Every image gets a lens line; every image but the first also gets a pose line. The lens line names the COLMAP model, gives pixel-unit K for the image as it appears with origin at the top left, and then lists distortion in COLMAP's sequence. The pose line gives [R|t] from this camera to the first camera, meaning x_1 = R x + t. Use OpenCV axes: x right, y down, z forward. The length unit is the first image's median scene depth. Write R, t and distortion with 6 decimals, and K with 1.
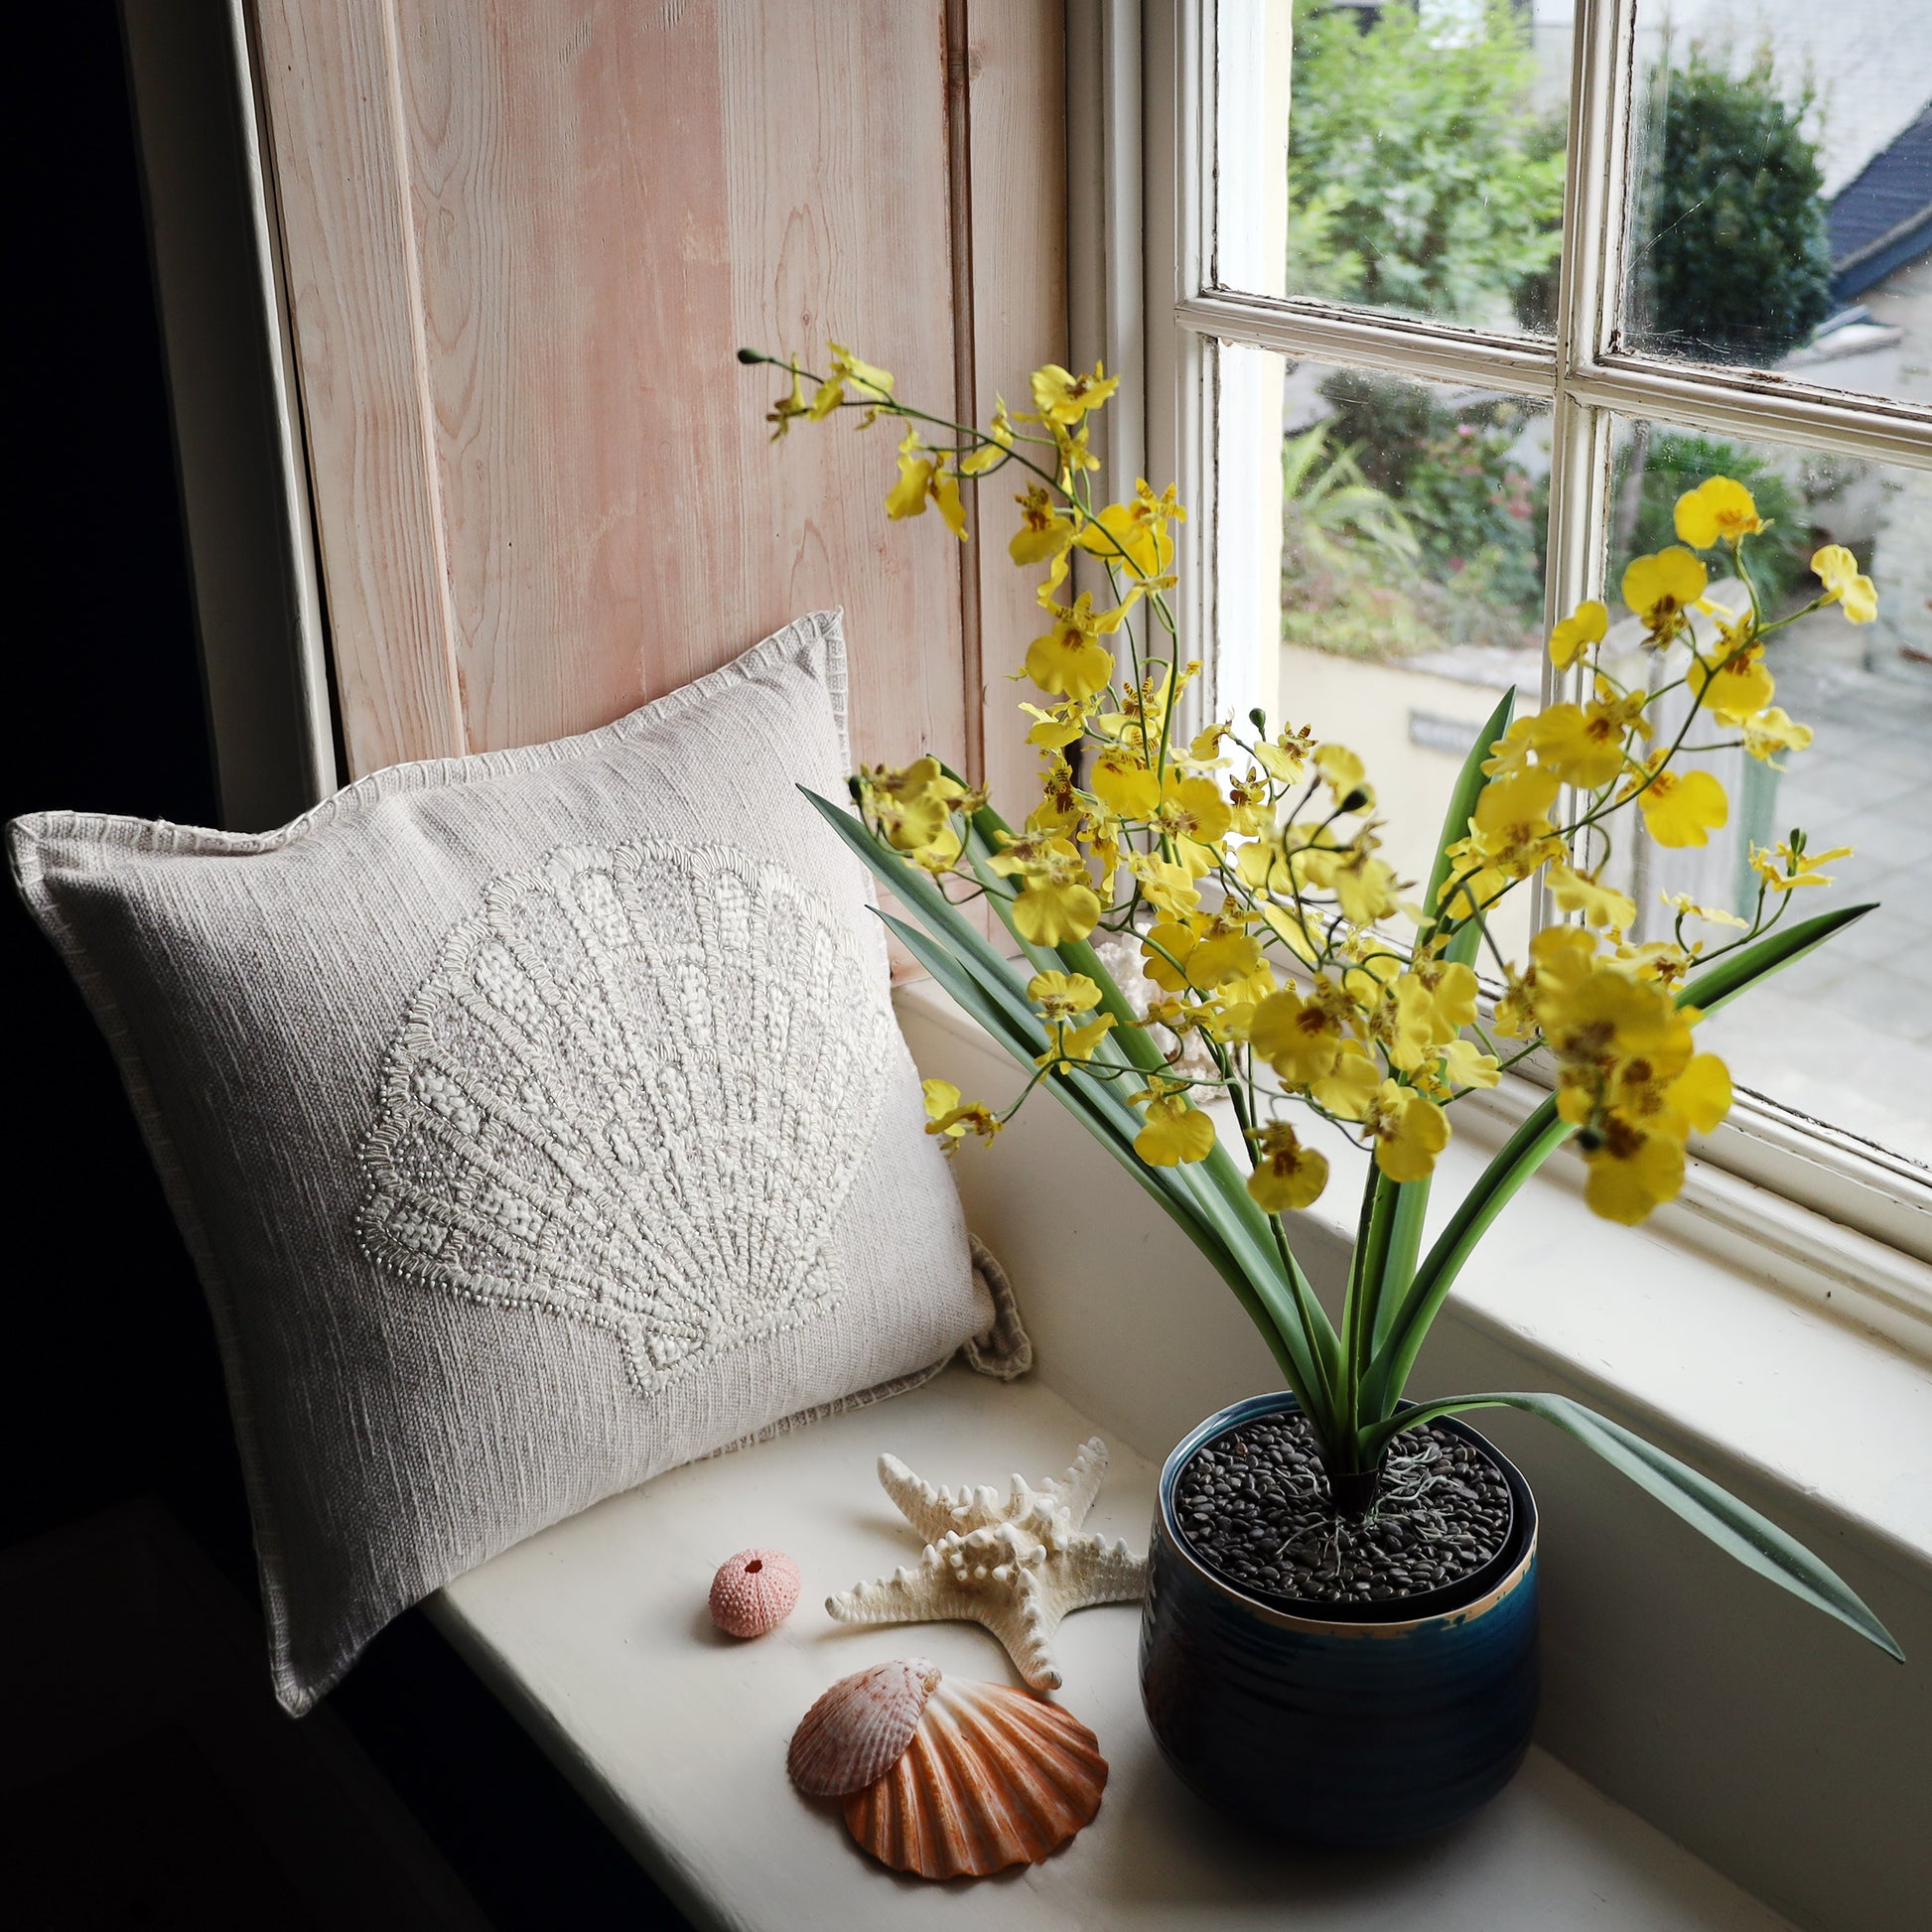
lens RADIAL K [[2795.4, 0, 1130.5], [0, 2795.4, 797.7], [0, 0, 1]] dist [-0.020353, 0.034433]
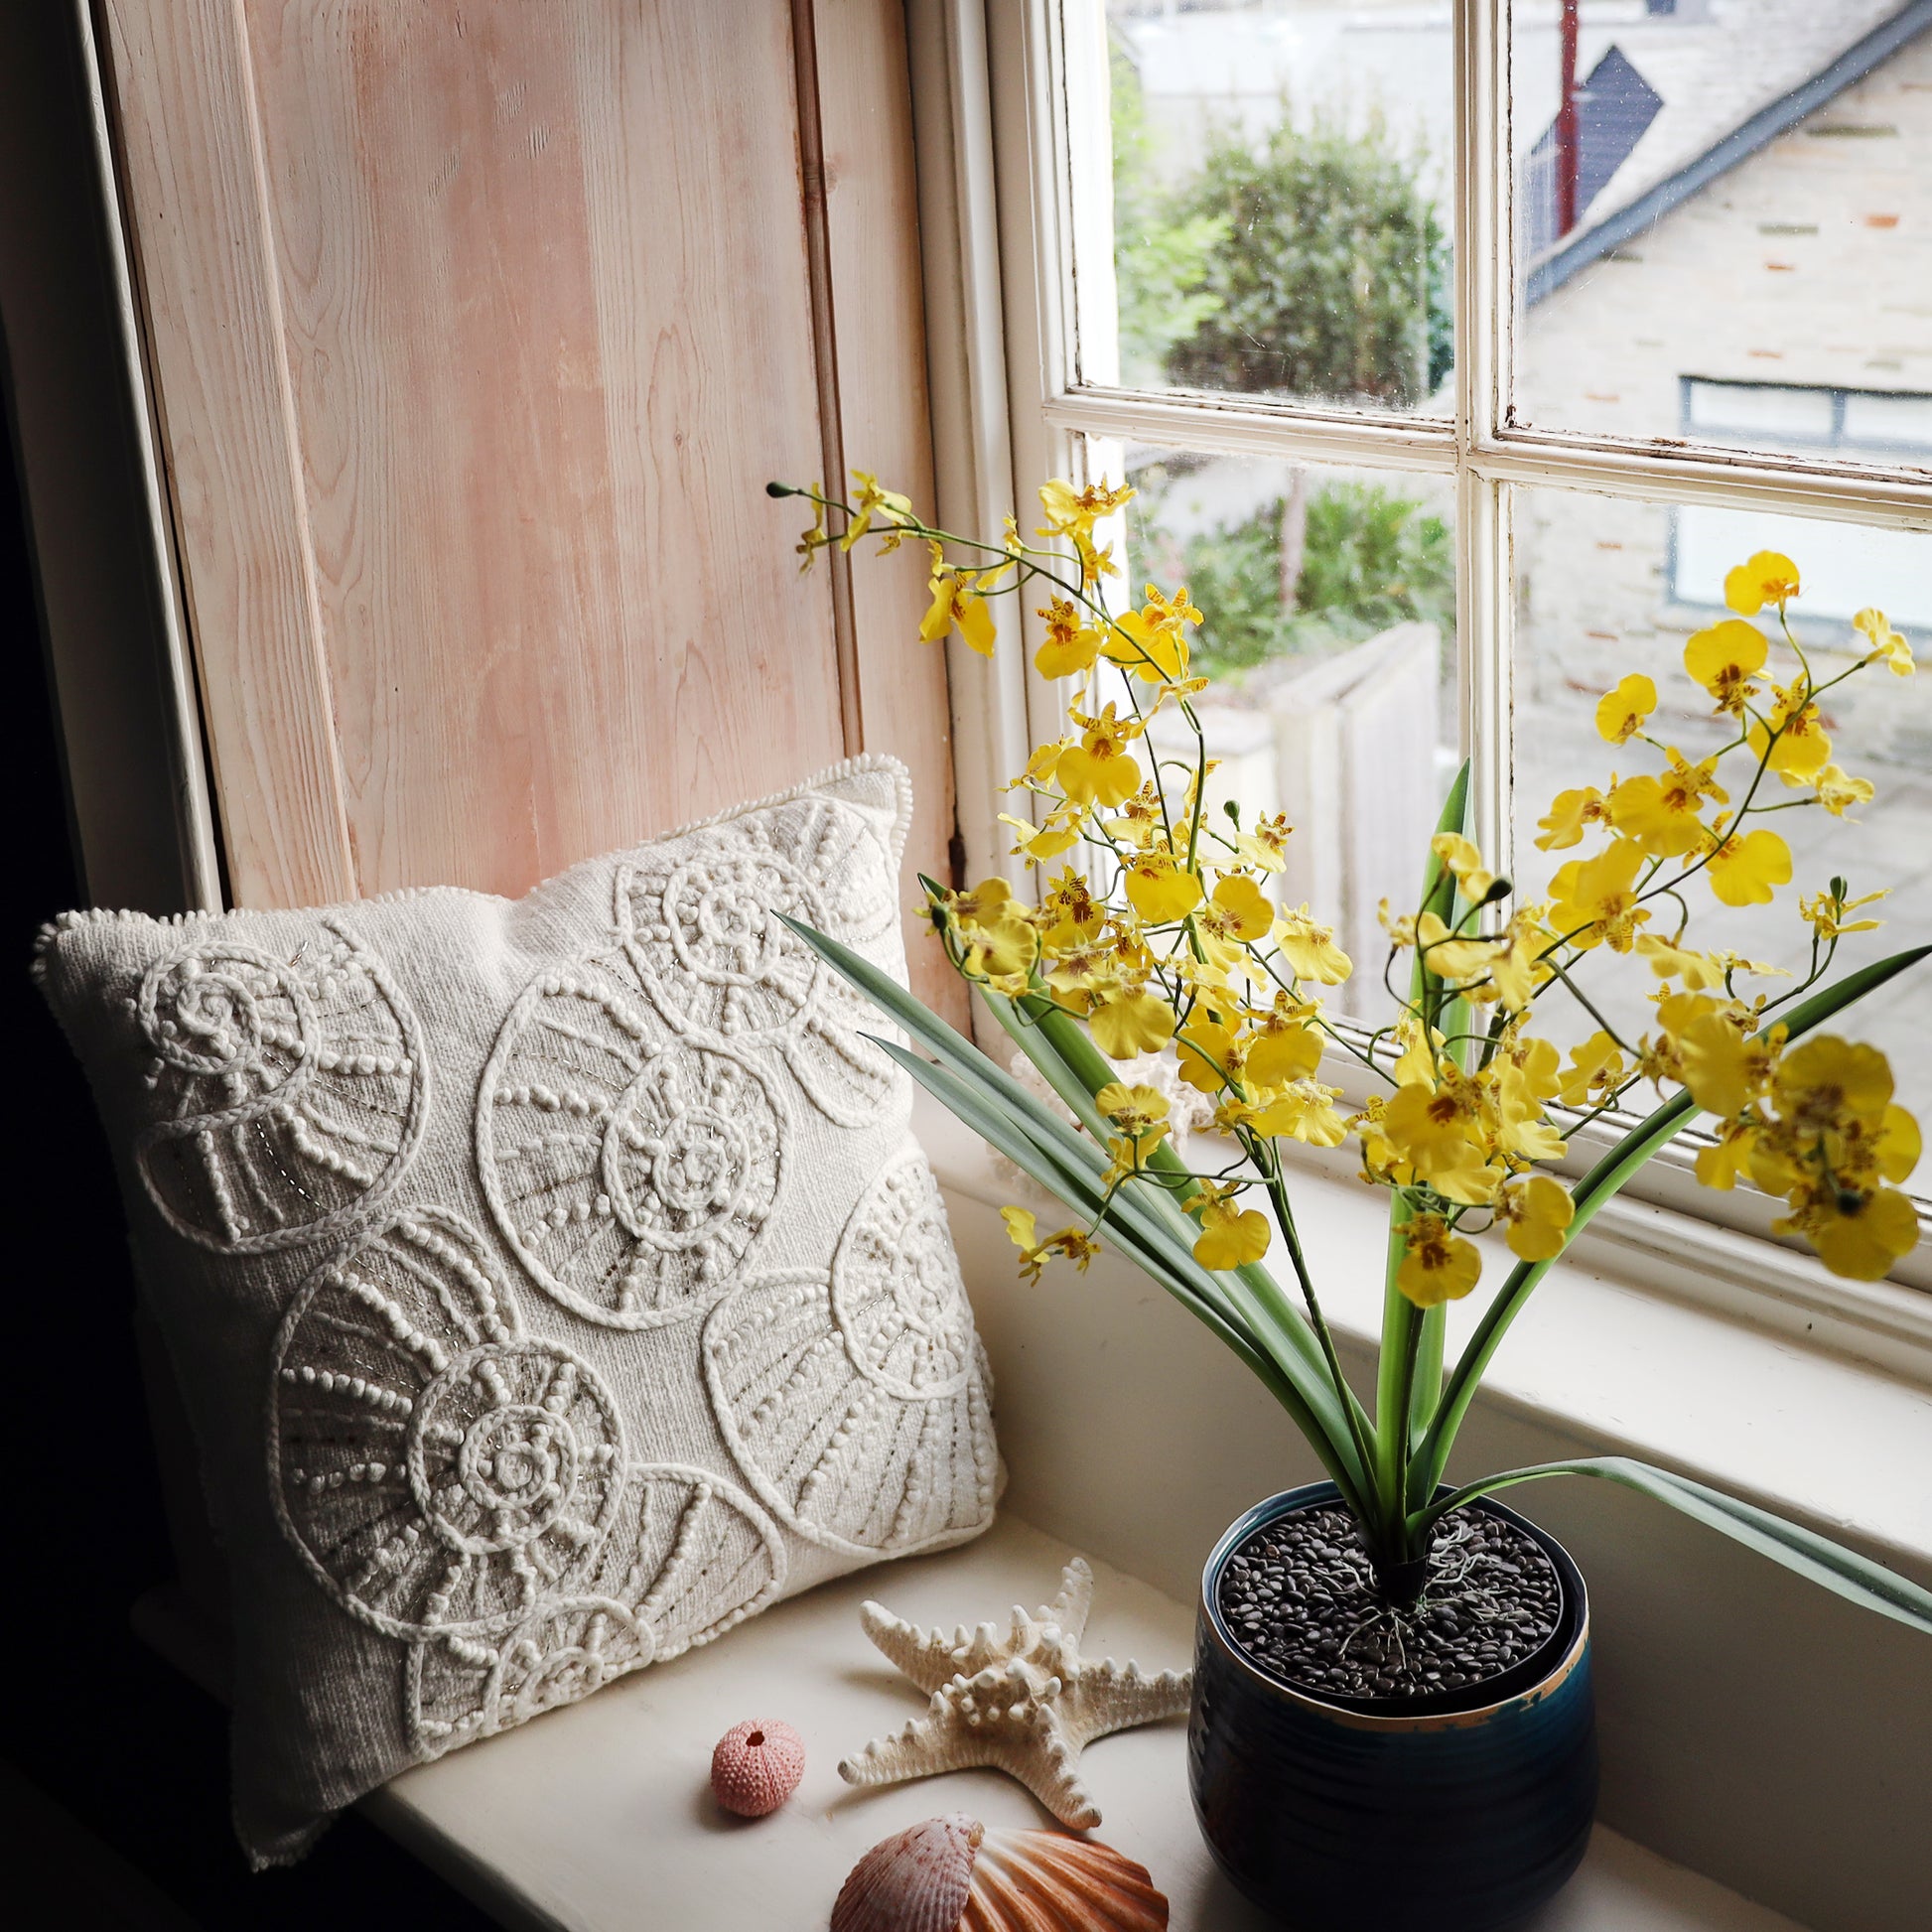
lens RADIAL K [[2816.4, 0, 1267.0], [0, 2816.4, 640.3], [0, 0, 1]] dist [-0.029002, 0.040777]
pose [[0.984056, -0.070489, 0.163295, -0.091683], [0.083574, 0.993698, -0.074691, -0.010983], [-0.157001, 0.087147, 0.983746, -0.002324]]
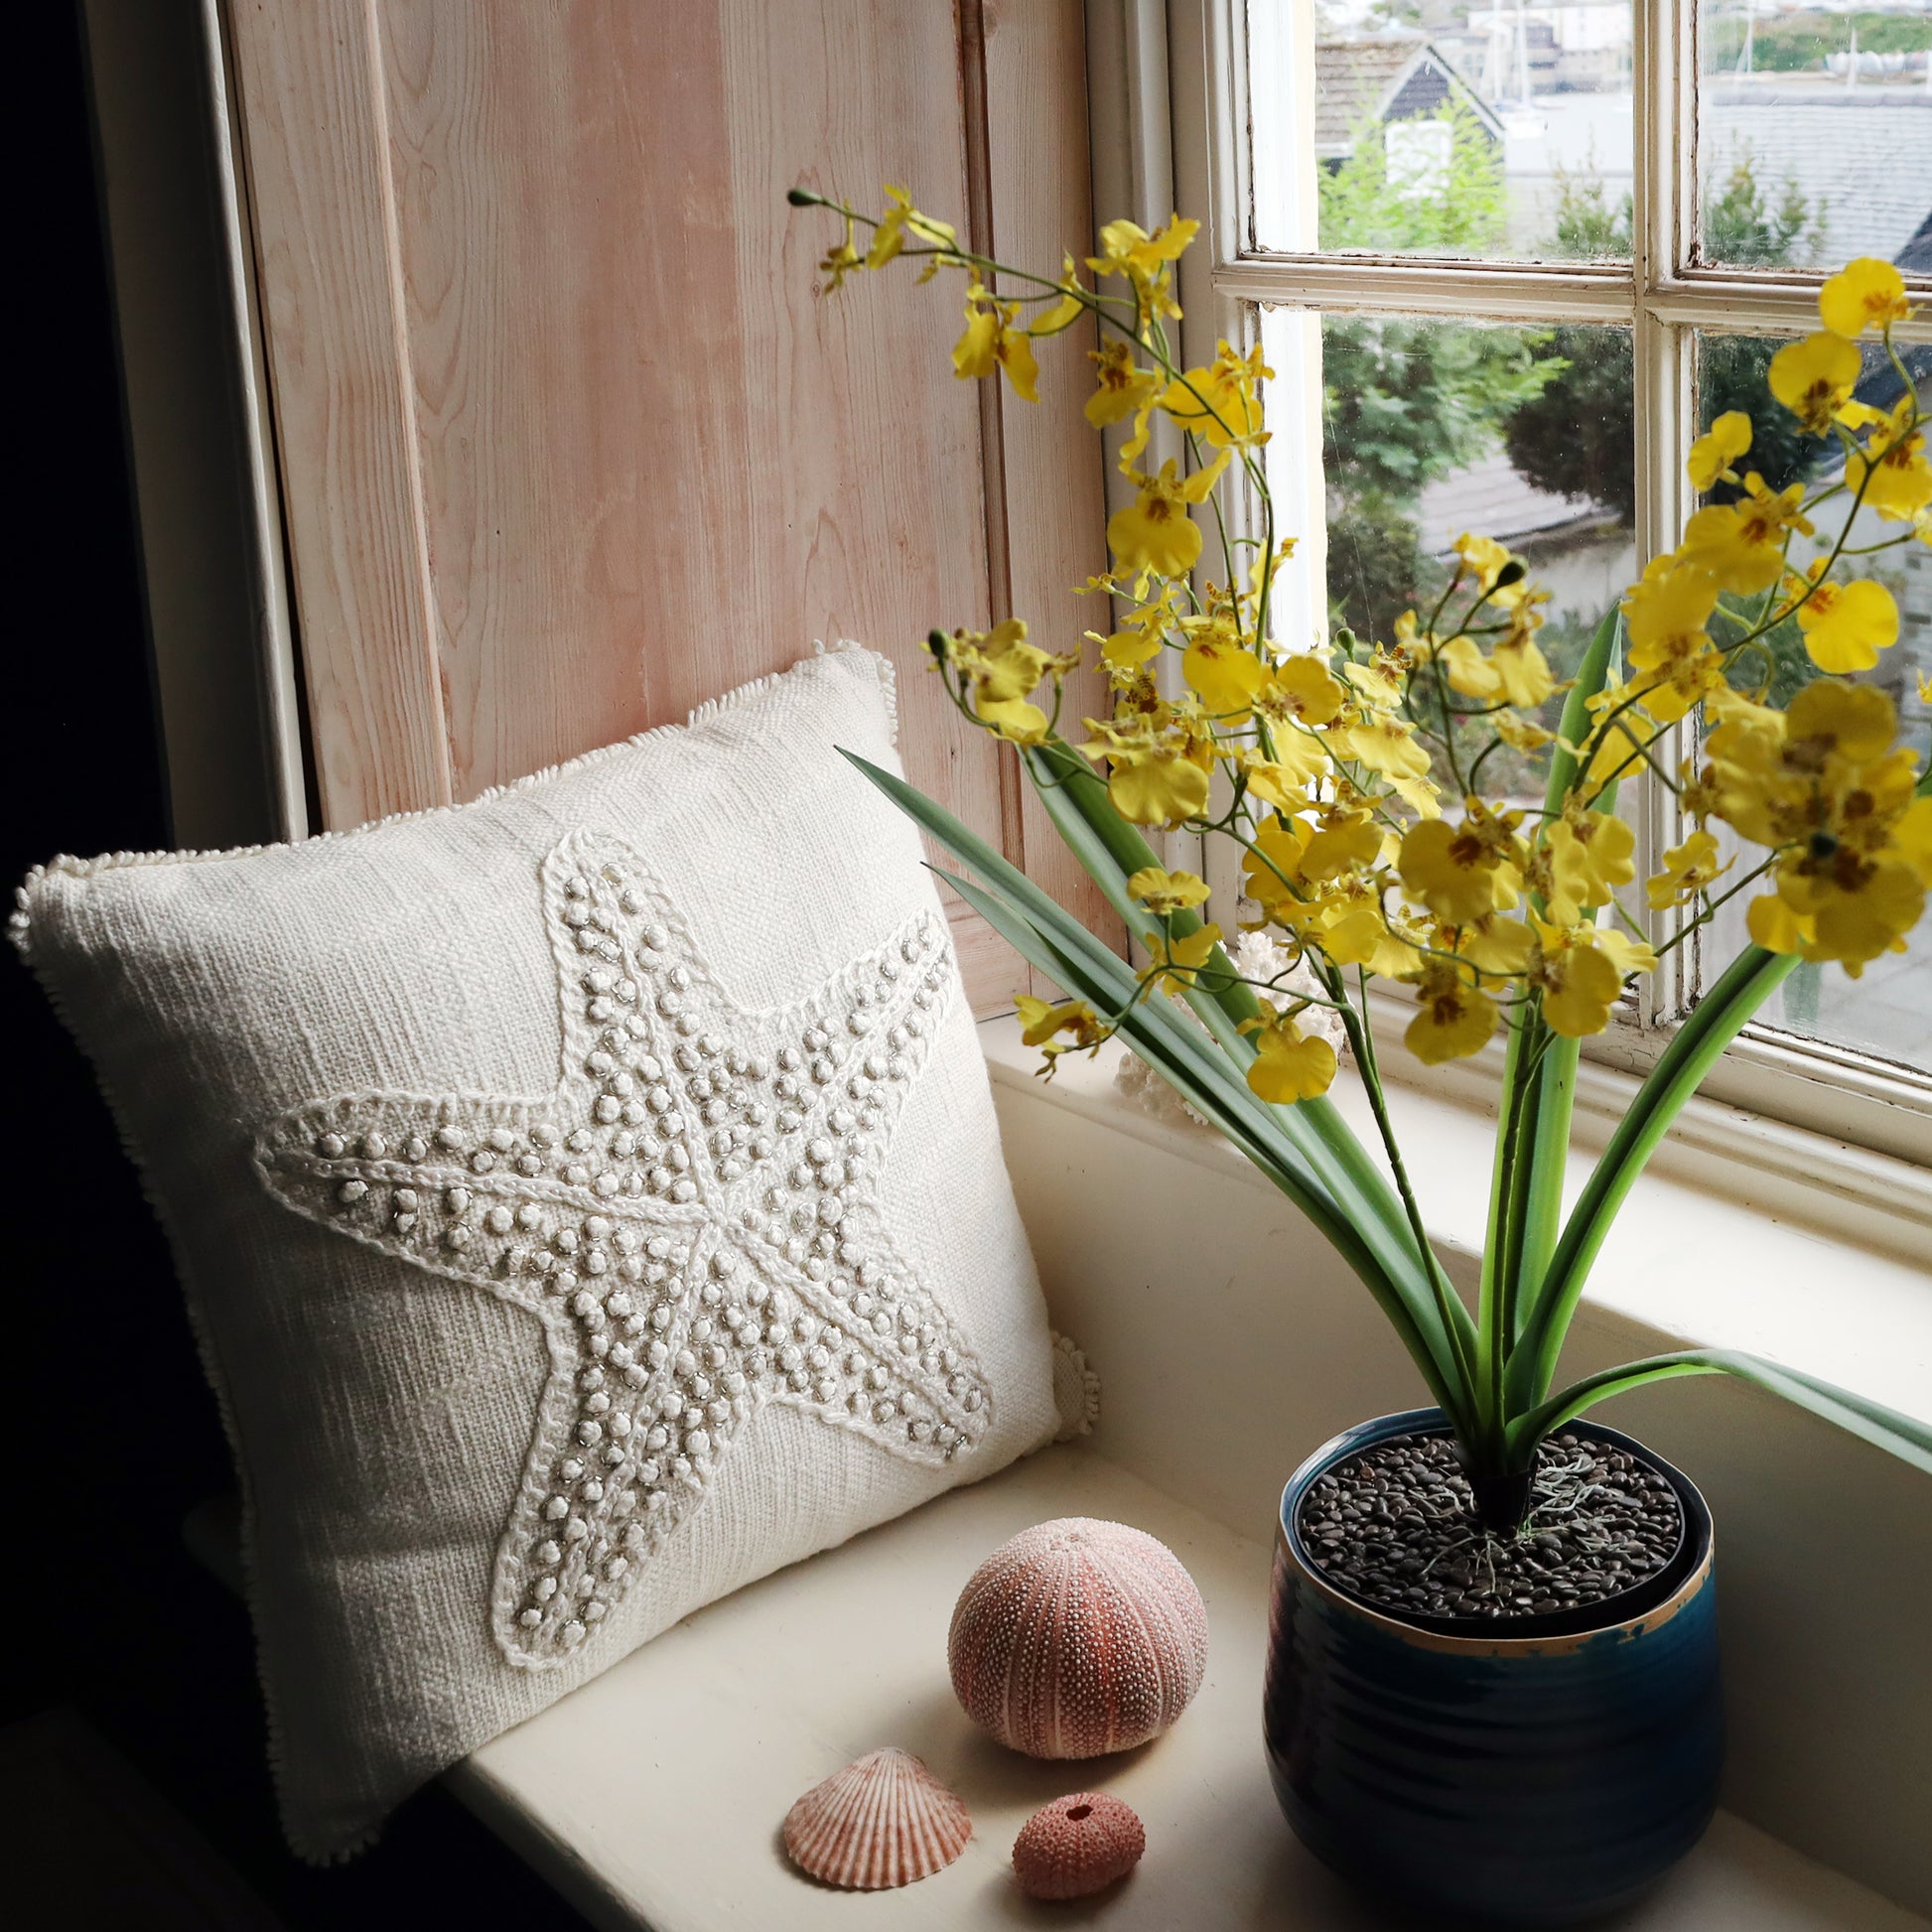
lens RADIAL K [[3032.6, 0, 1286.9], [0, 3032.6, 528.9], [0, 0, 1]] dist [-0.031107, 0.138267]
pose [[0.997406, -0.038688, 0.060706, -0.028801], [0.047295, 0.987938, -0.147449, 0.071720], [-0.054270, 0.149938, 0.987205, 0.016264]]
